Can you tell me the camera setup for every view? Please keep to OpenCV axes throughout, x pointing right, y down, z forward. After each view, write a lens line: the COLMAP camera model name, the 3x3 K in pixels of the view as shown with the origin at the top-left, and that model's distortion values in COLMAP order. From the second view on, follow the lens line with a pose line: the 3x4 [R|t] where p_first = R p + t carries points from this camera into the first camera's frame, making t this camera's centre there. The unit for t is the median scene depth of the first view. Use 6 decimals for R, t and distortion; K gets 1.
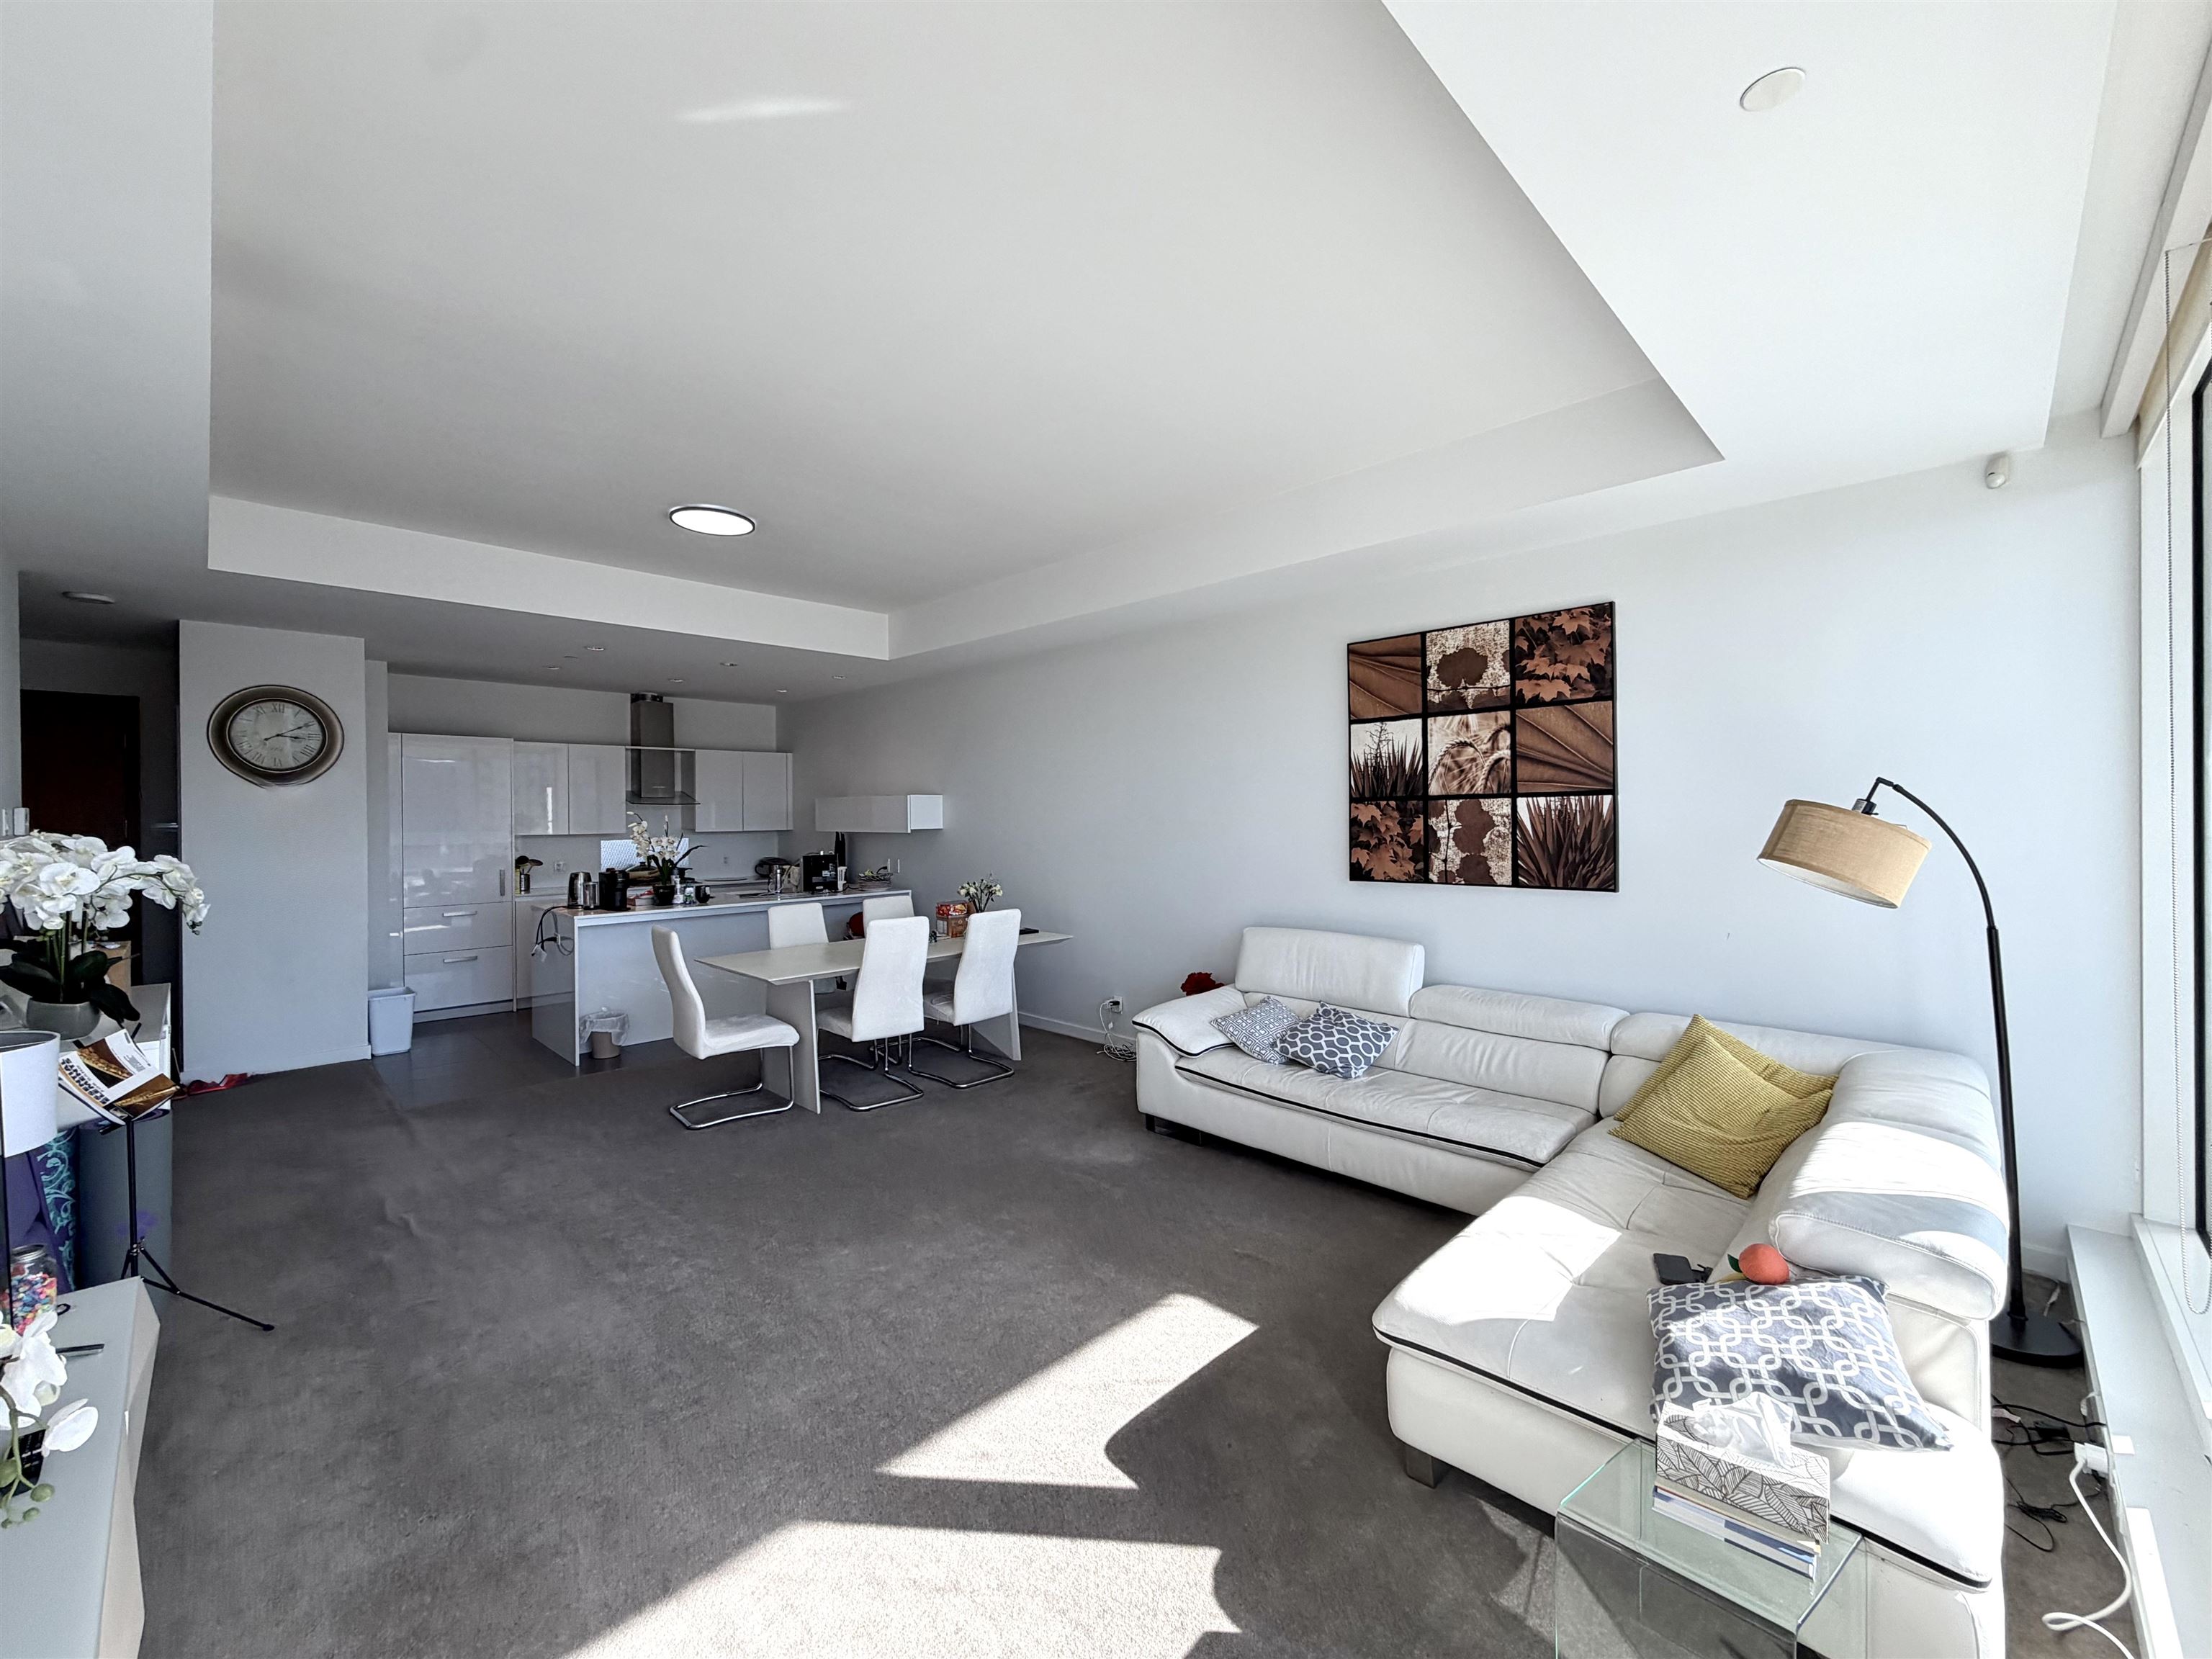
lens RADIAL K [[886.9, 0, 1135.0], [0, 886.9, 821.4], [0, 0, 1]] dist [-0.000147, 0.000020]
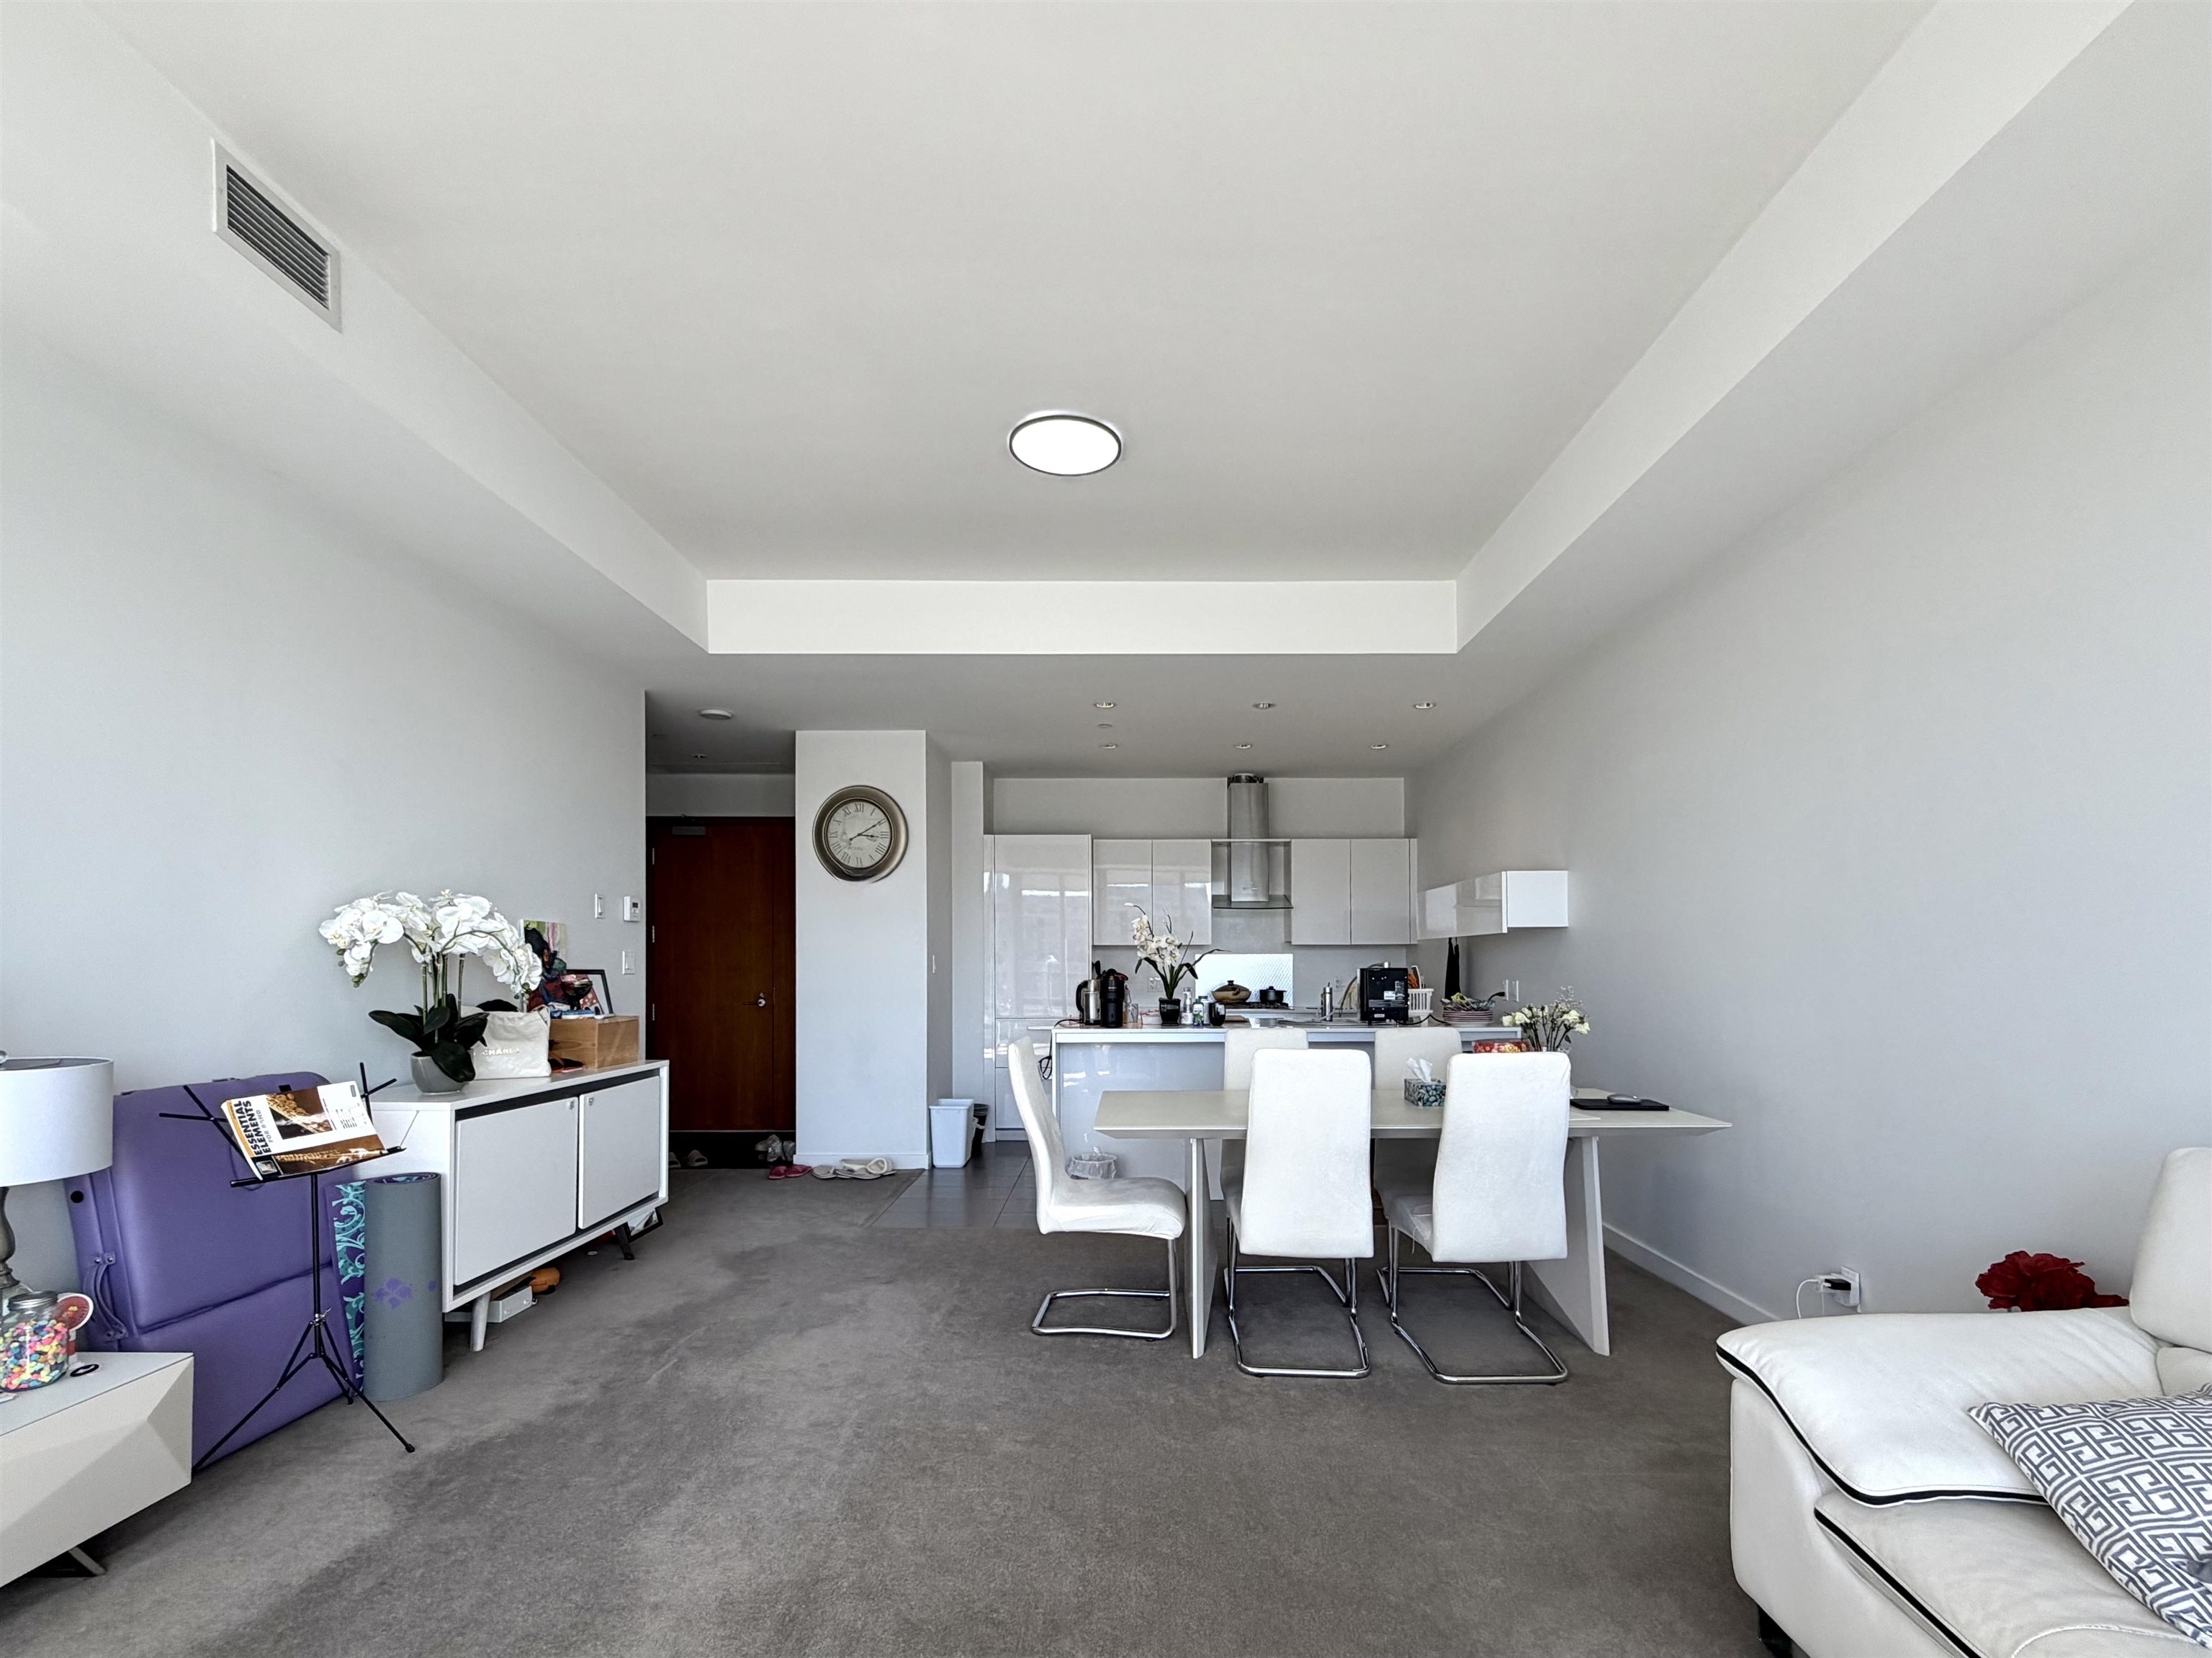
lens RADIAL K [[1047.1, 0, 1151.7], [0, 1047.1, 975.8], [0, 0, 1]] dist [0.002018, 0.000325]
pose [[0.697337, 0.012506, -0.716635, 0.115890], [-0.009982, 0.999920, 0.007737, 0.048202], [0.716674, 0.001759, 0.697406, 0.385172]]
